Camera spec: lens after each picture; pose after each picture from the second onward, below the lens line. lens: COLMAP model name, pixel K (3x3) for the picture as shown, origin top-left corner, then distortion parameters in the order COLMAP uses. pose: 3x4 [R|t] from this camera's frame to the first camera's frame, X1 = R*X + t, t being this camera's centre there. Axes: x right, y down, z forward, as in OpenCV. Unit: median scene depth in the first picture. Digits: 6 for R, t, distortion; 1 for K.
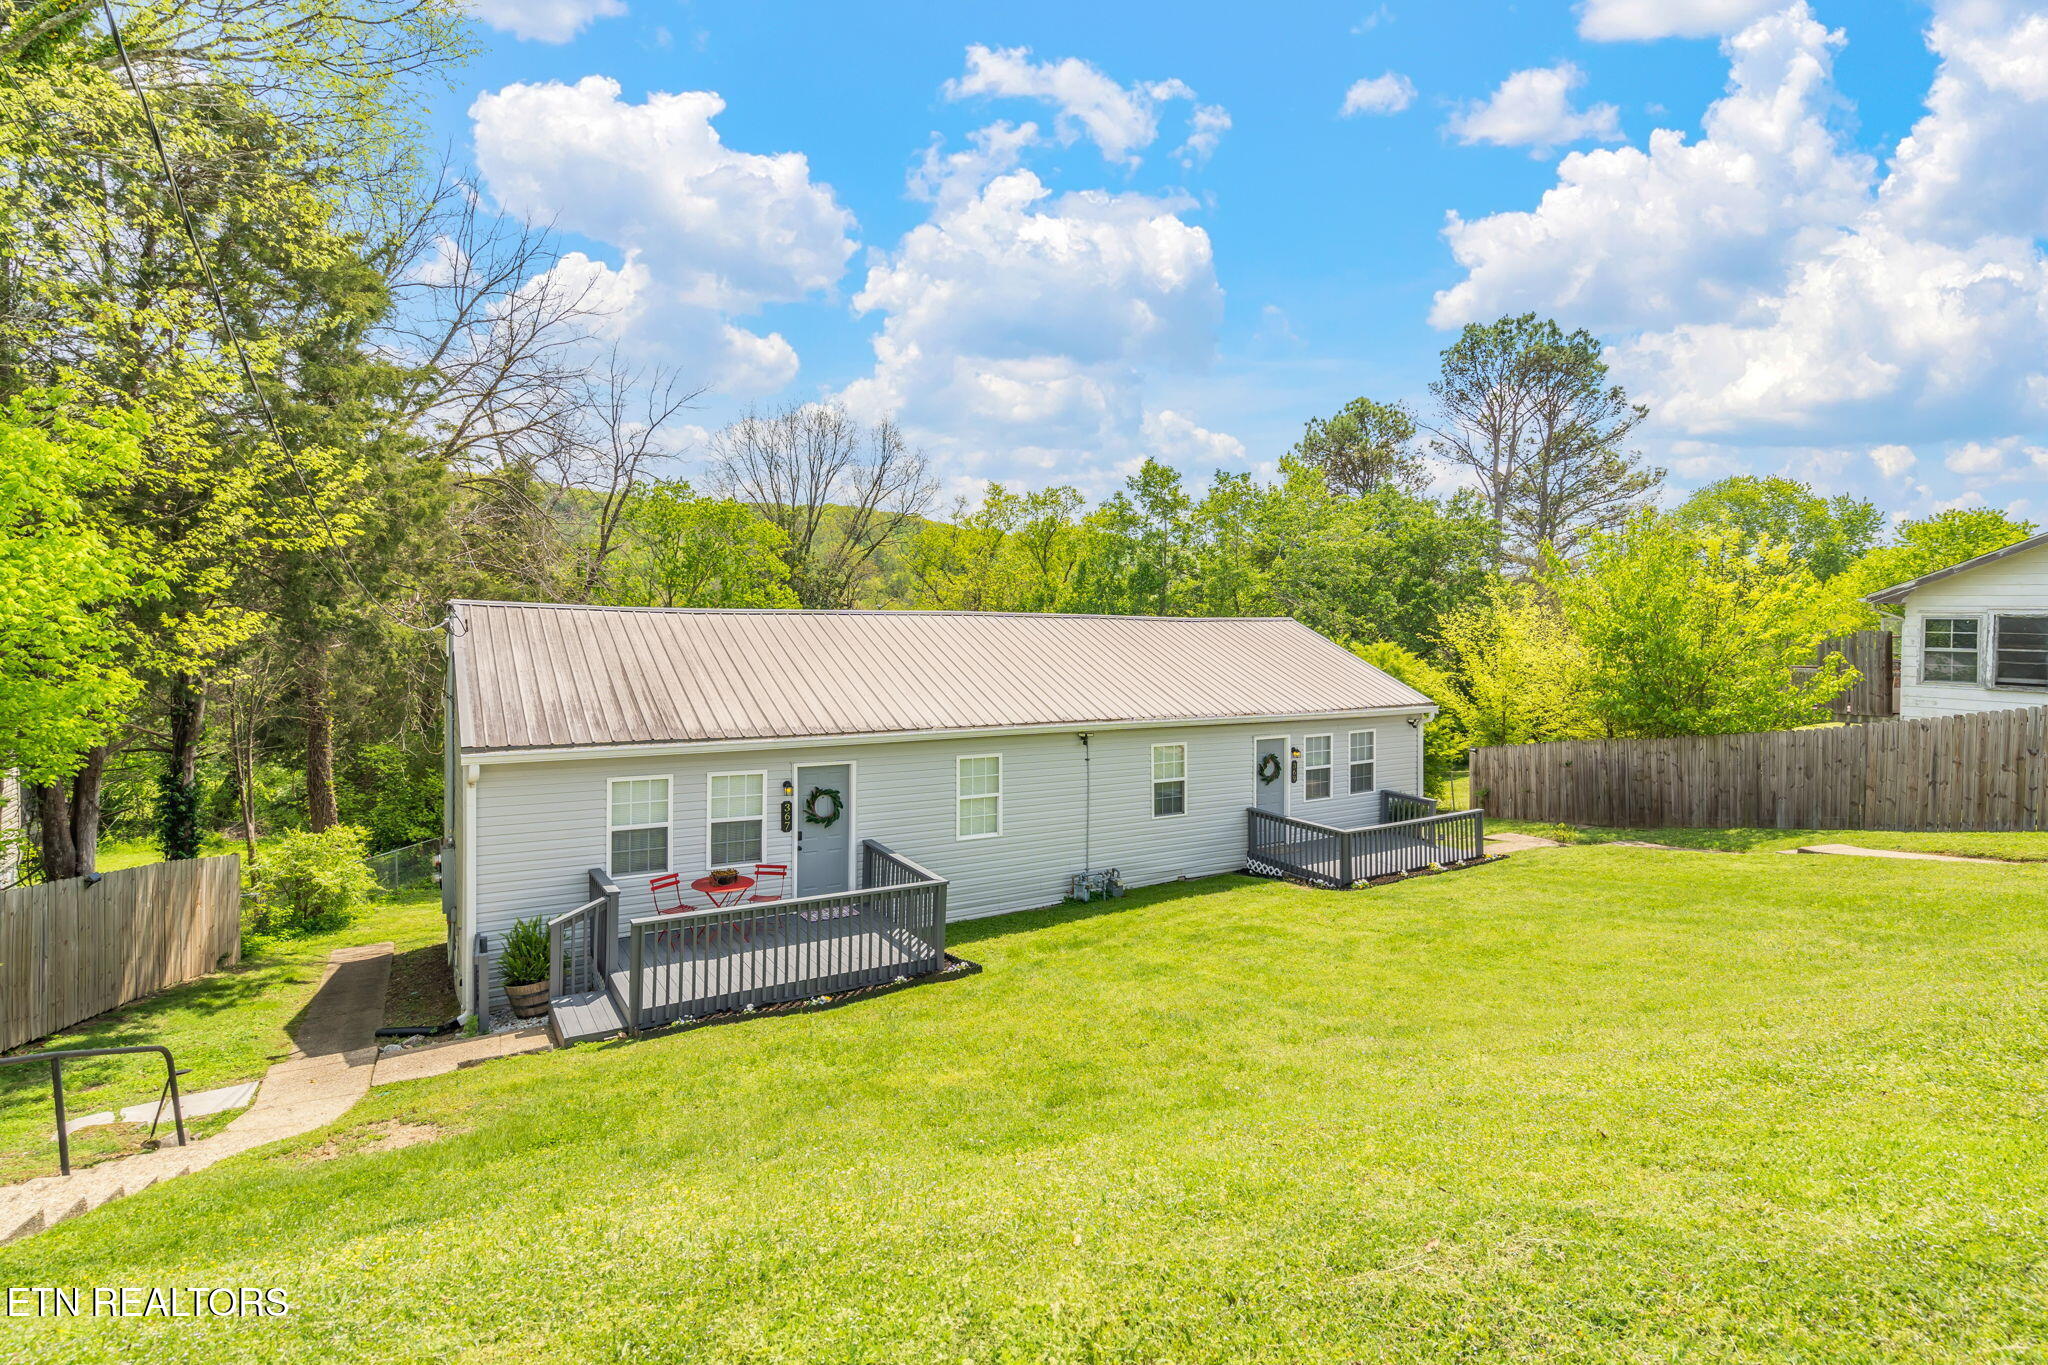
lens RADIAL K [[1015.0, 0, 1034.5], [0, 1015.0, 648.1], [0, 0, 1]] dist [0.003016, 0.000198]
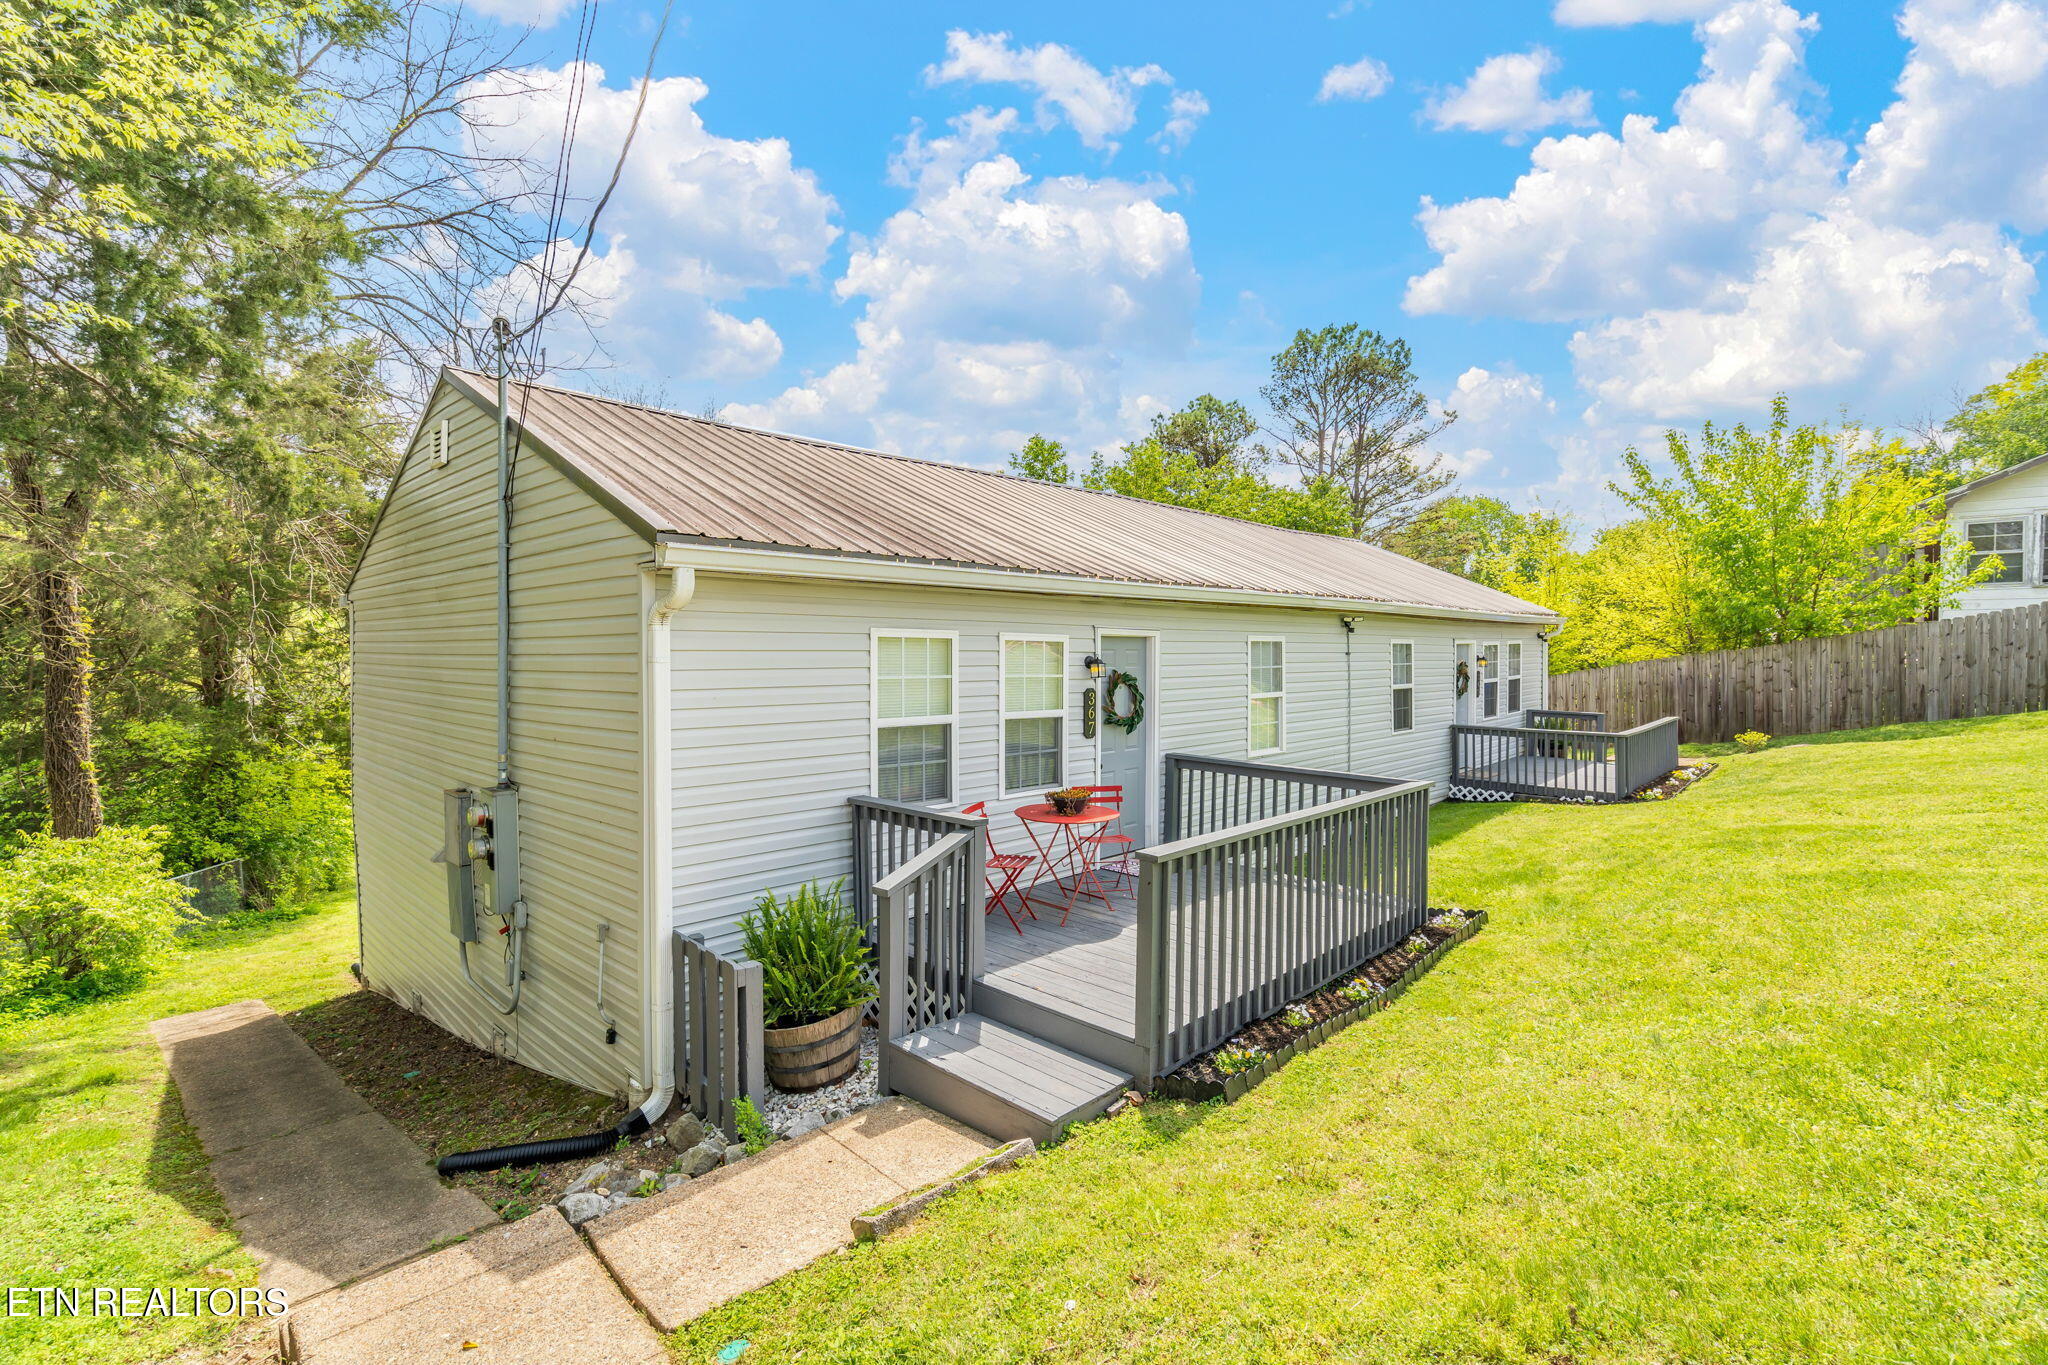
lens RADIAL K [[945.4, 0, 1027.0], [0, 945.4, 666.8], [0, 0, 1]] dist [-0.003093, 0.000137]
pose [[0.967628, -0.023568, 0.251277, -0.337023], [0.025891, 0.999647, -0.005941, 0.110603], [-0.251049, 0.012255, 0.967897, 0.354026]]
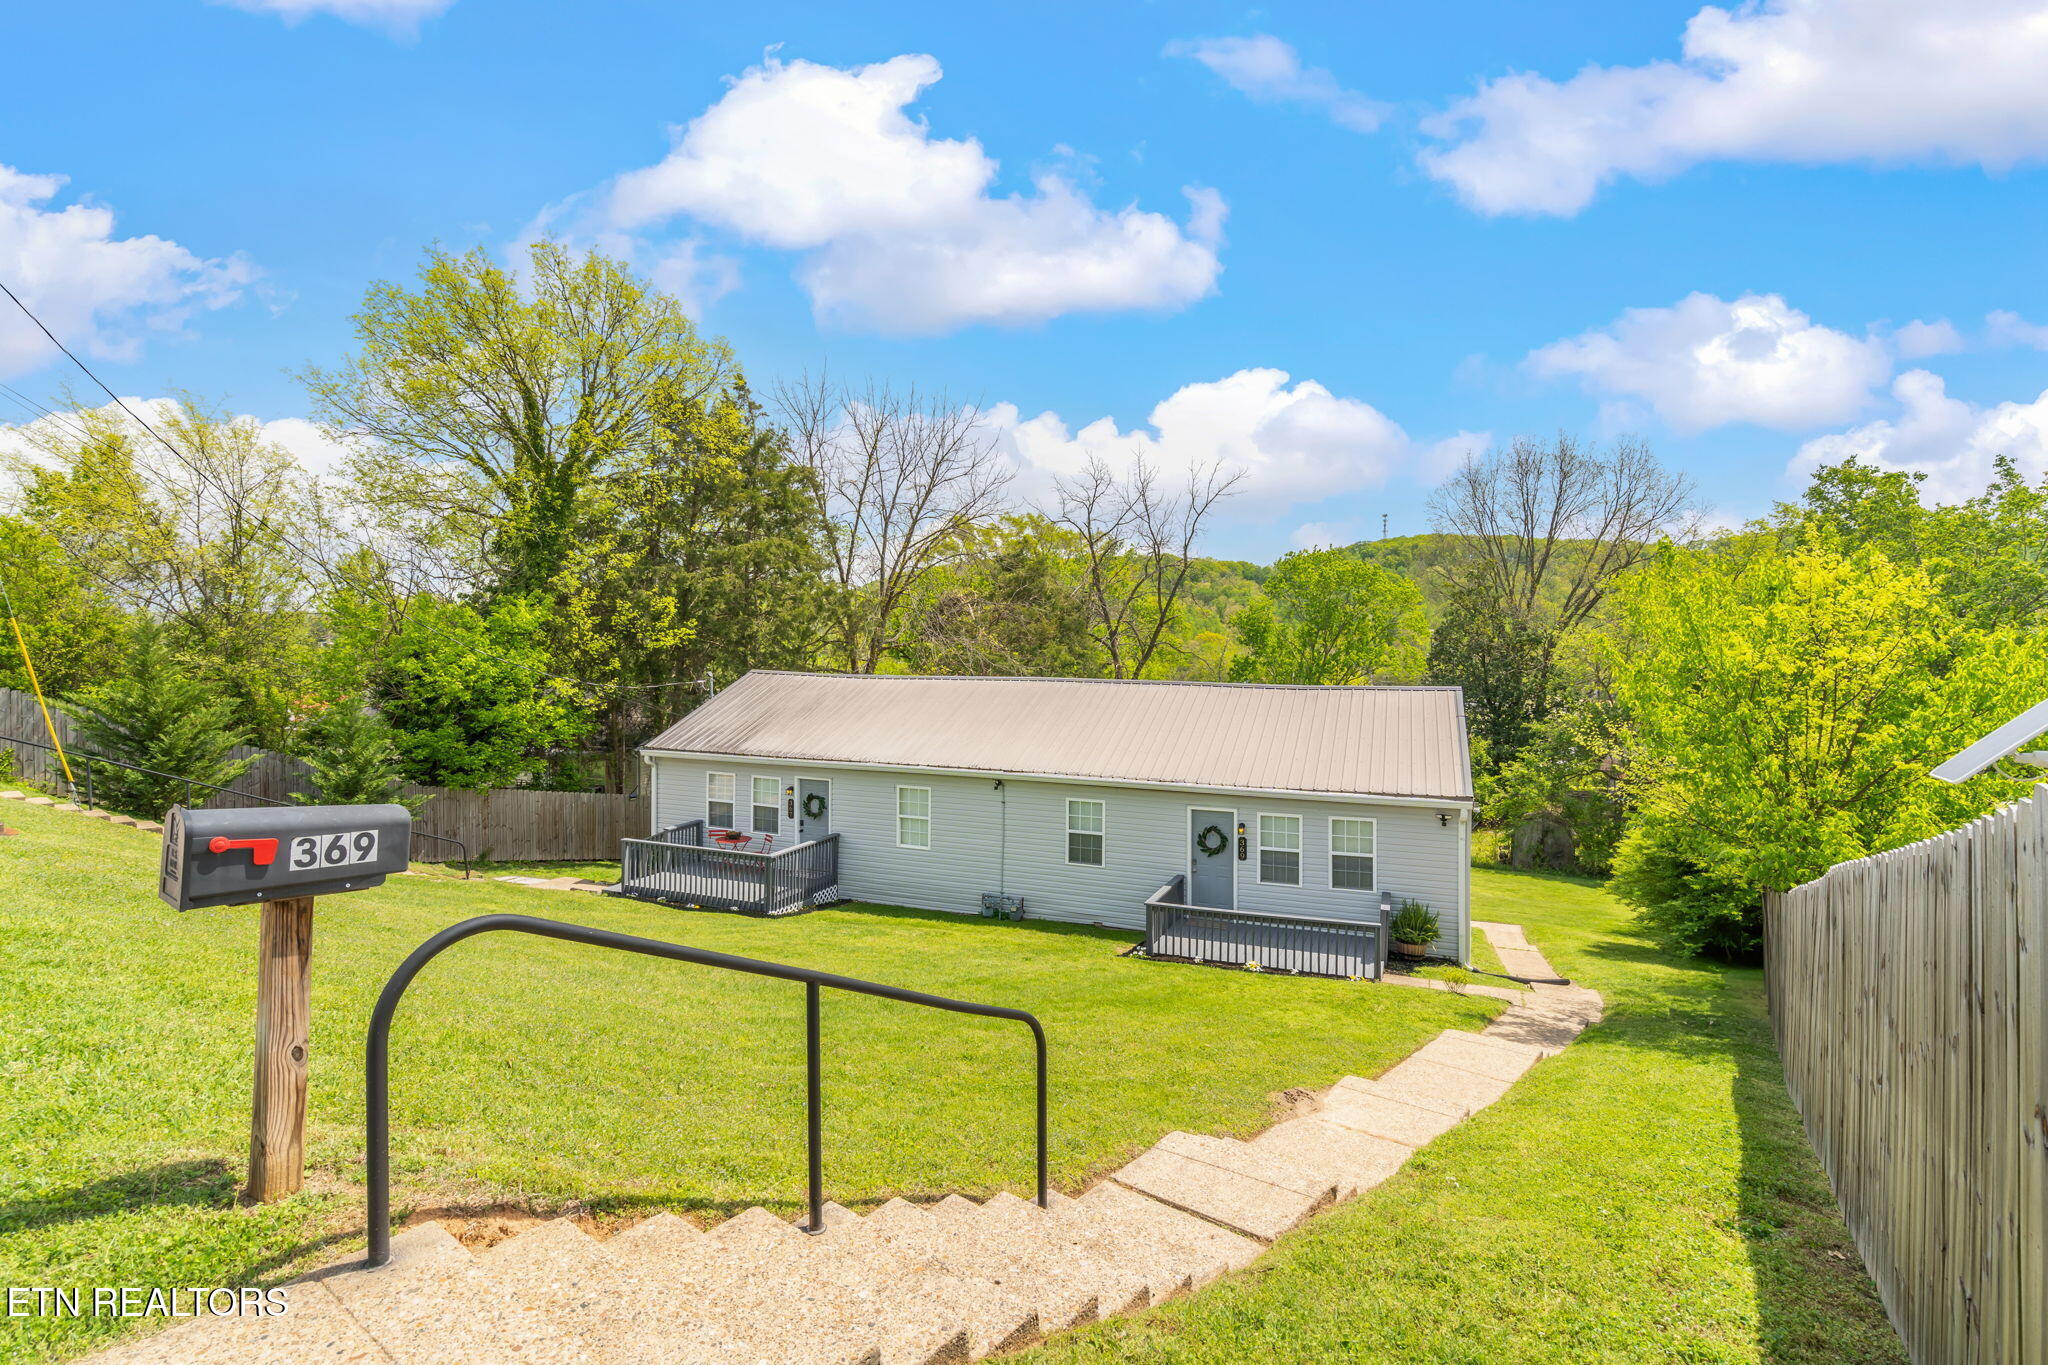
lens RADIAL K [[989.4, 0, 966.6], [0, 989.4, 649.3], [0, 0, 1]] dist [-0.003589, -0.000037]
pose [[0.564760, -0.017826, -0.825063, 0.950580], [-0.028049, 0.998774, -0.040779, -0.022849], [0.824778, 0.046173, 0.563568, 0.267211]]
